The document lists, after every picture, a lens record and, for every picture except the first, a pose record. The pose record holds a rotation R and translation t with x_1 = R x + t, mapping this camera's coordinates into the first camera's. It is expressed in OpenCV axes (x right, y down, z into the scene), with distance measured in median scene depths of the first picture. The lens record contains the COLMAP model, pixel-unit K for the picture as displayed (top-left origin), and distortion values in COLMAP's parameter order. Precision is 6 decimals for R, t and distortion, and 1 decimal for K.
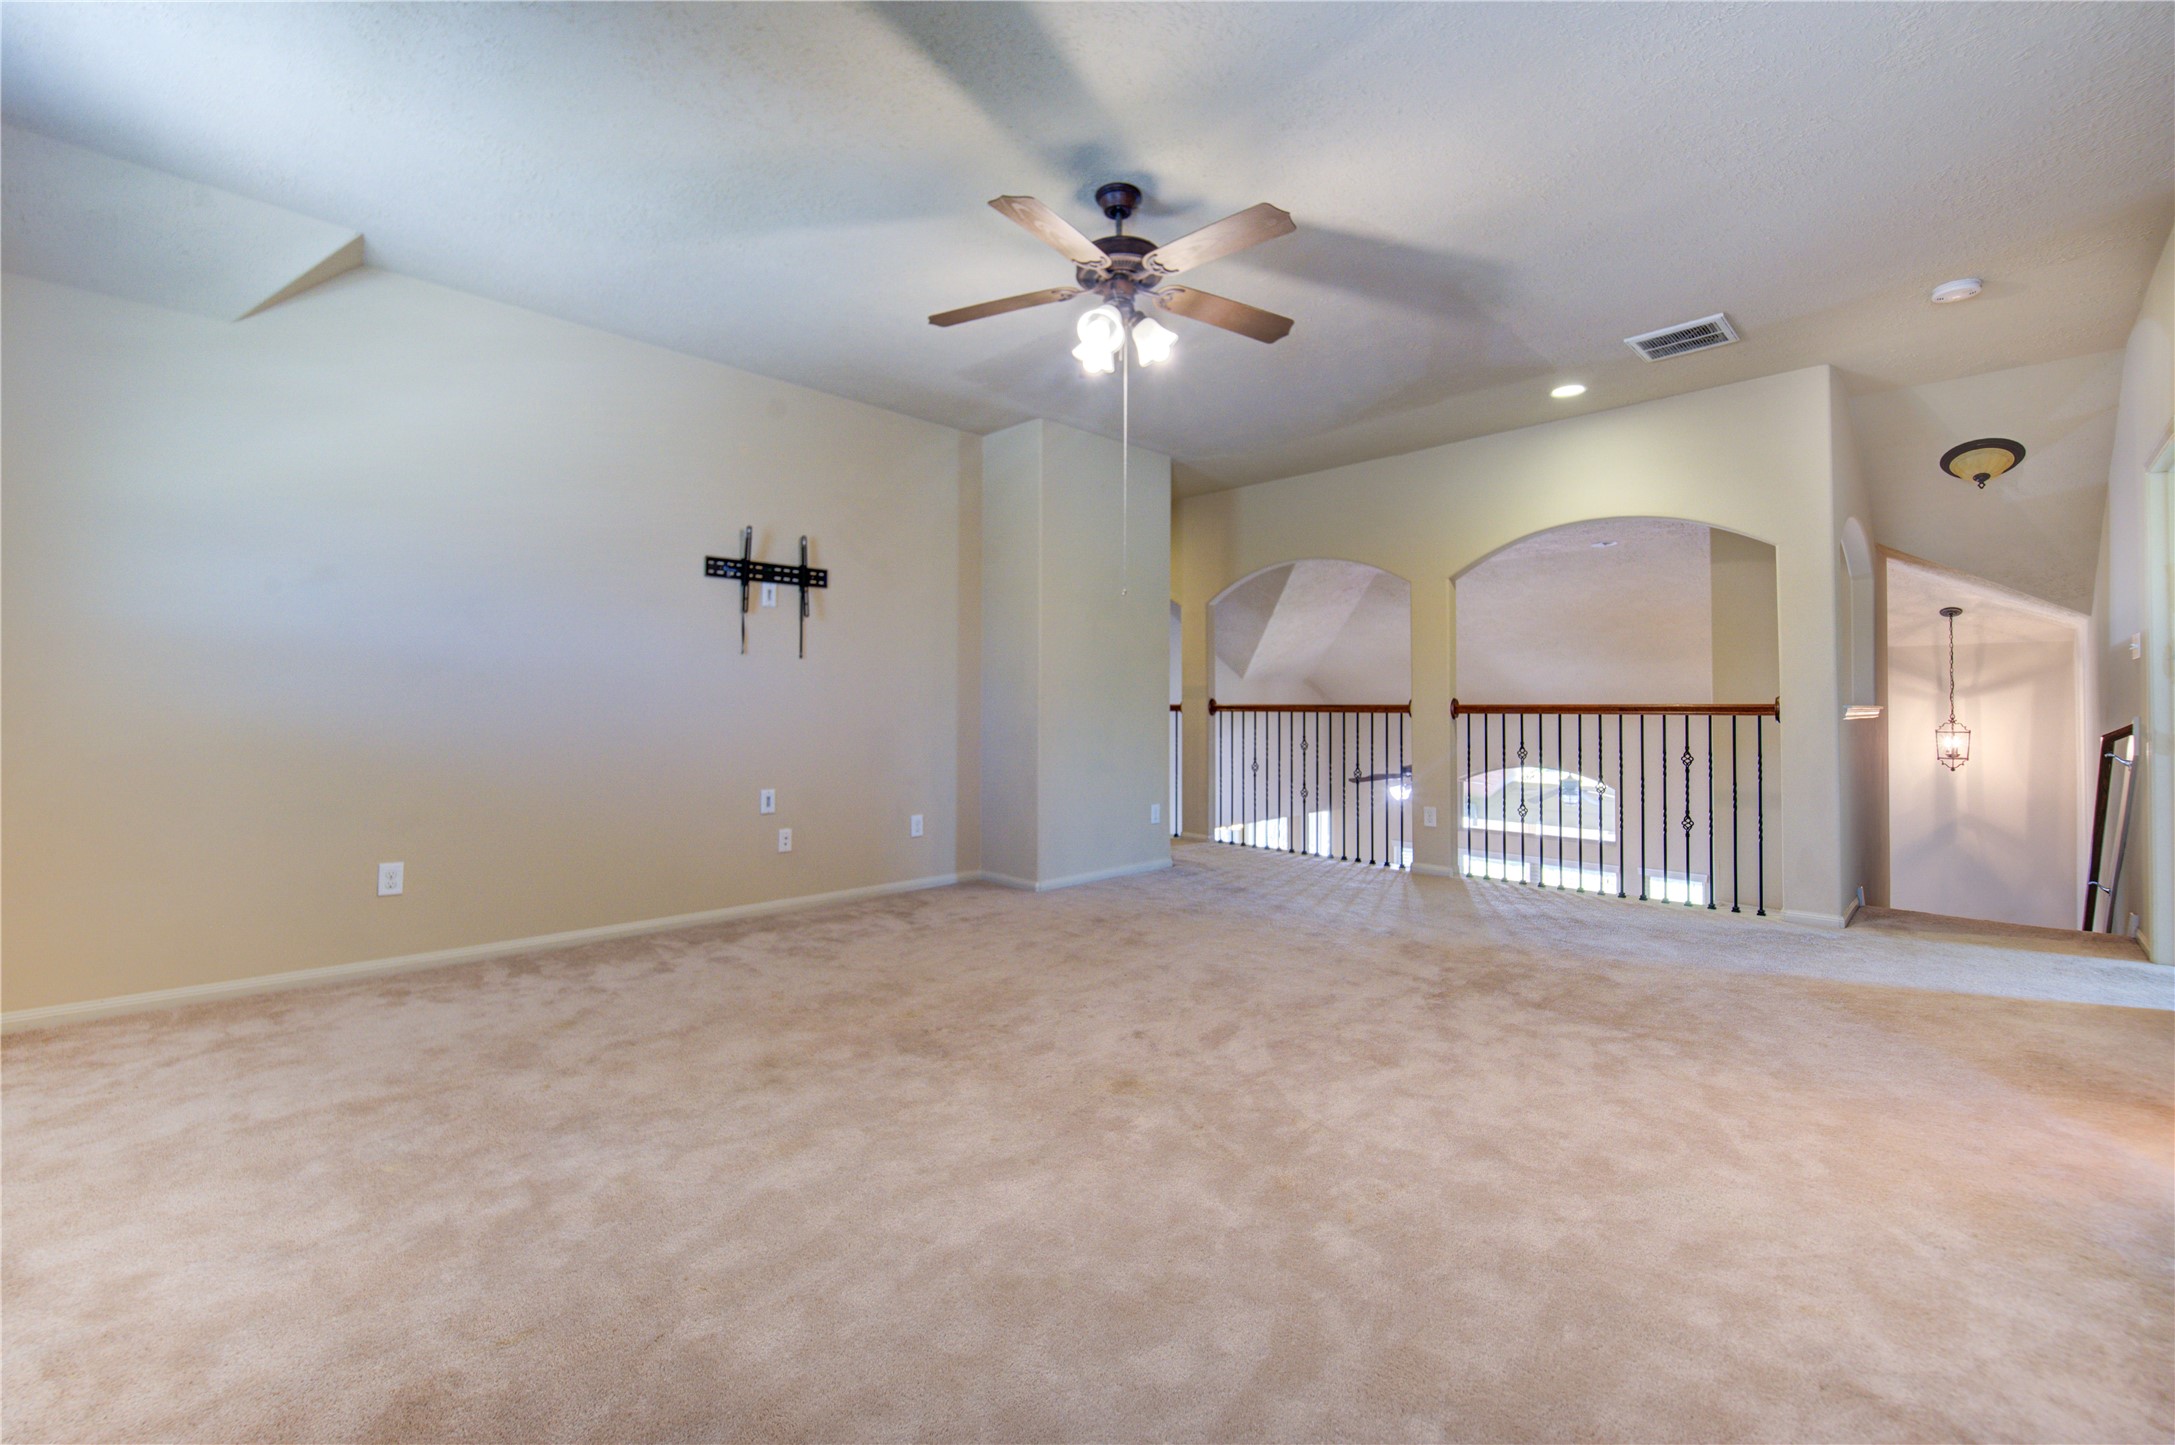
lens RADIAL K [[895.6, 0, 1088.4], [0, 895.6, 710.5], [0, 0, 1]] dist [0.000798, 0.000297]
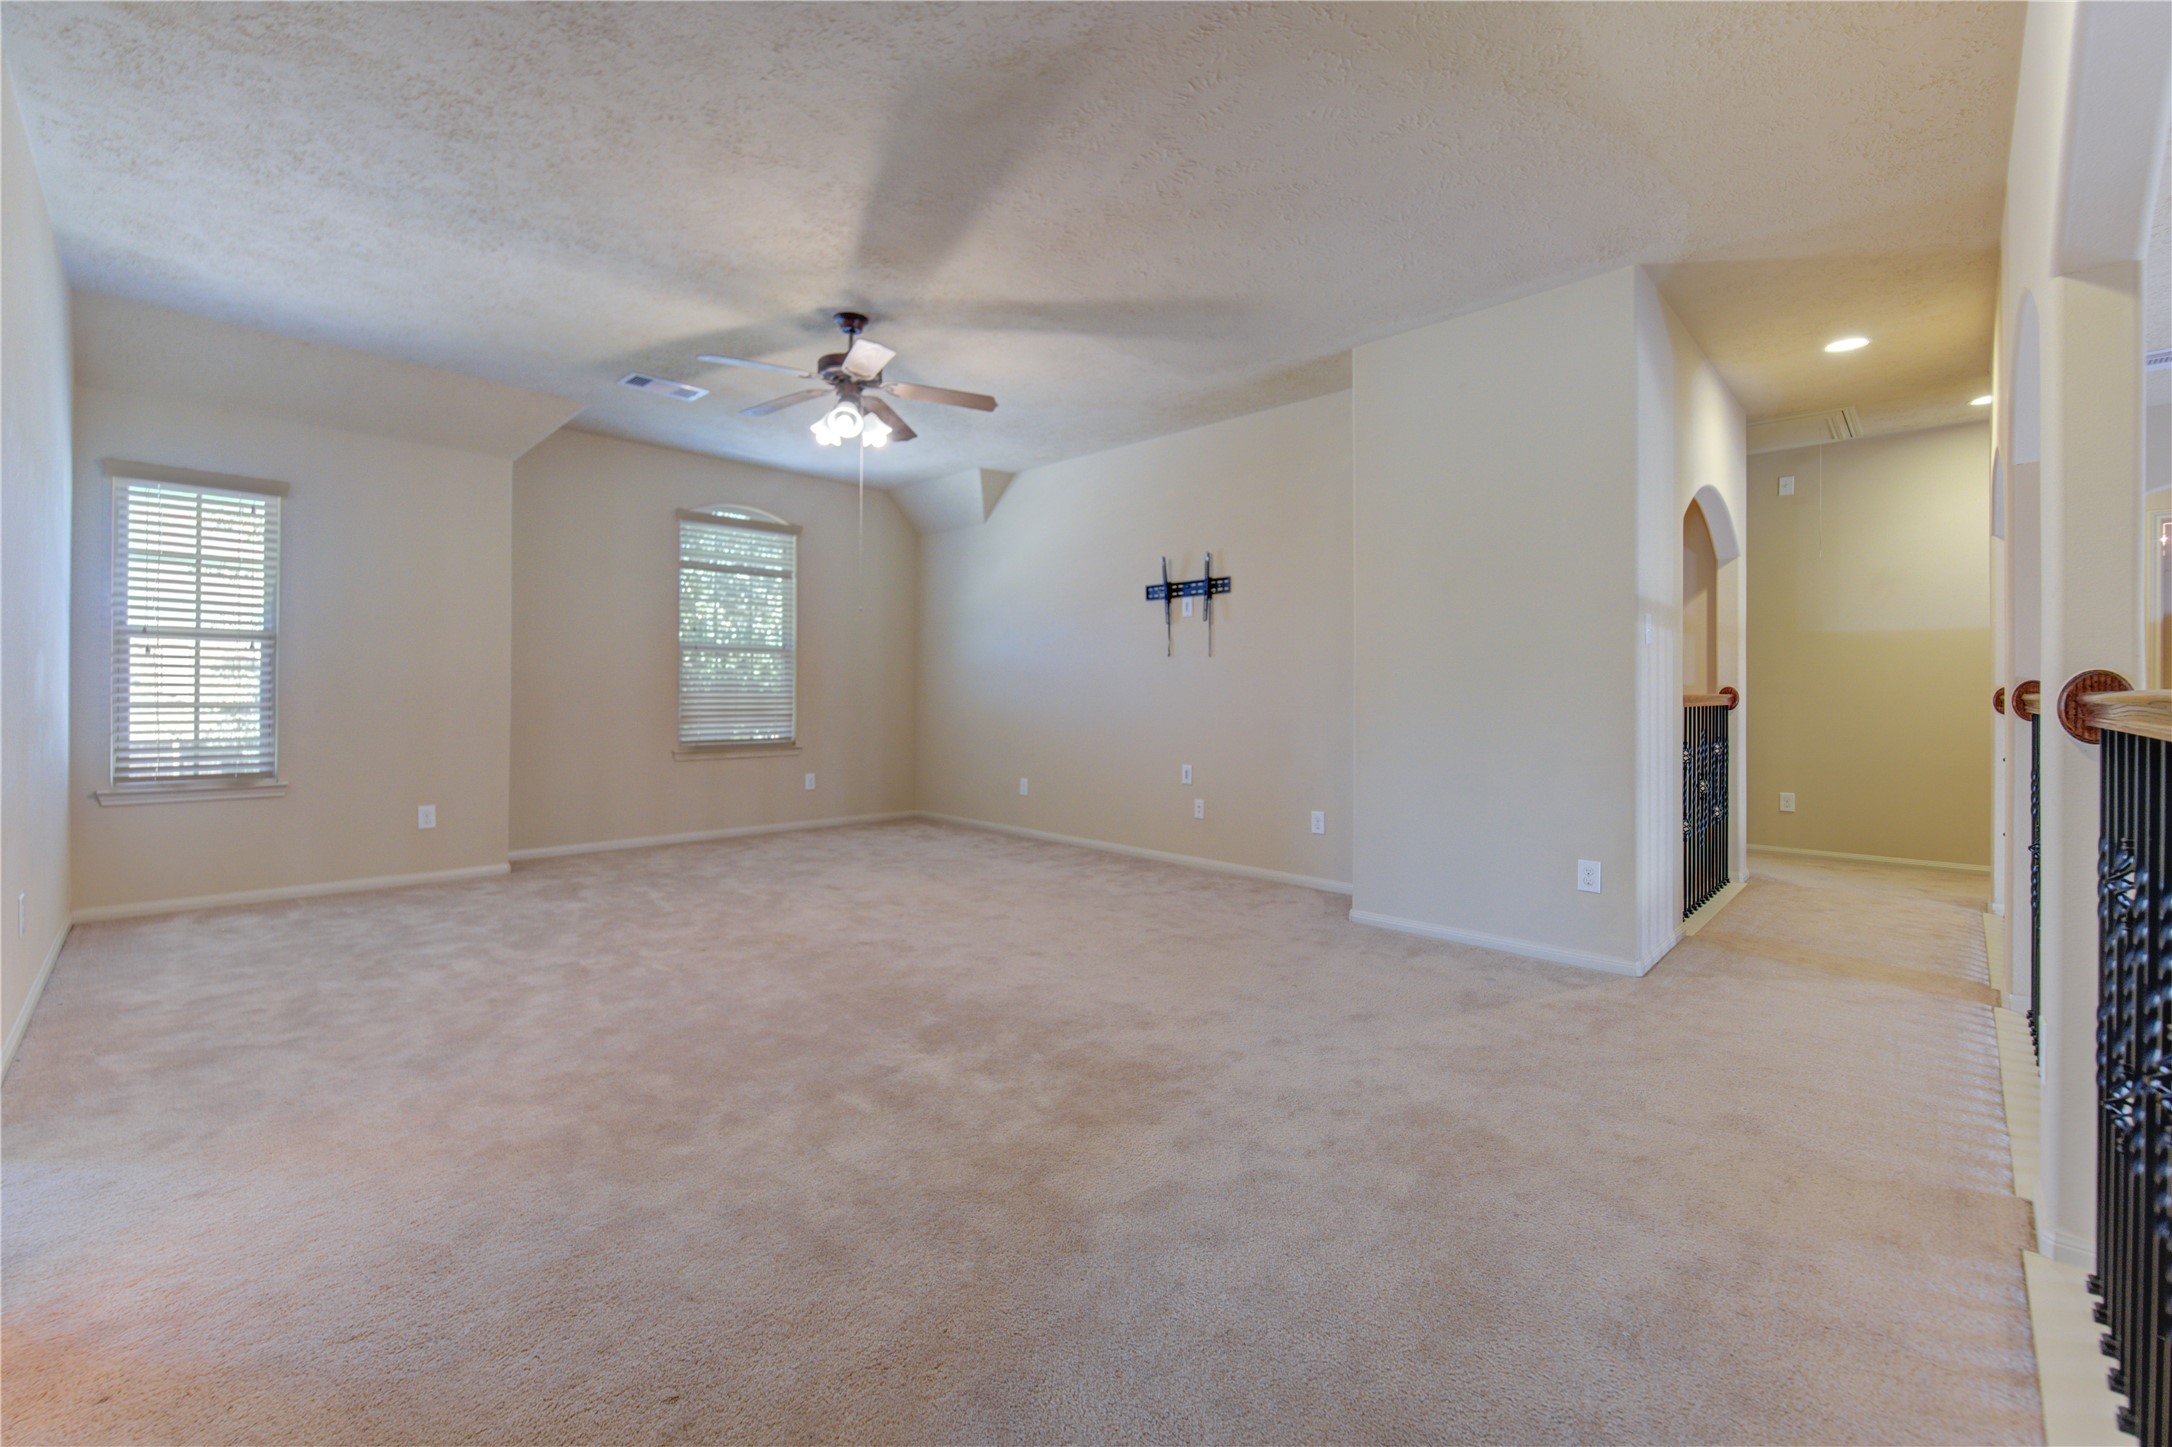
lens RADIAL K [[894.4, 0, 1068.9], [0, 894.4, 707.6], [0, 0, 1]] dist [0.000798, 0.000297]
pose [[0.006063, 0.012129, -0.999908, 0.866734], [-0.007678, 0.999898, 0.012082, -0.004176], [0.999952, 0.007604, 0.006155, 0.822255]]
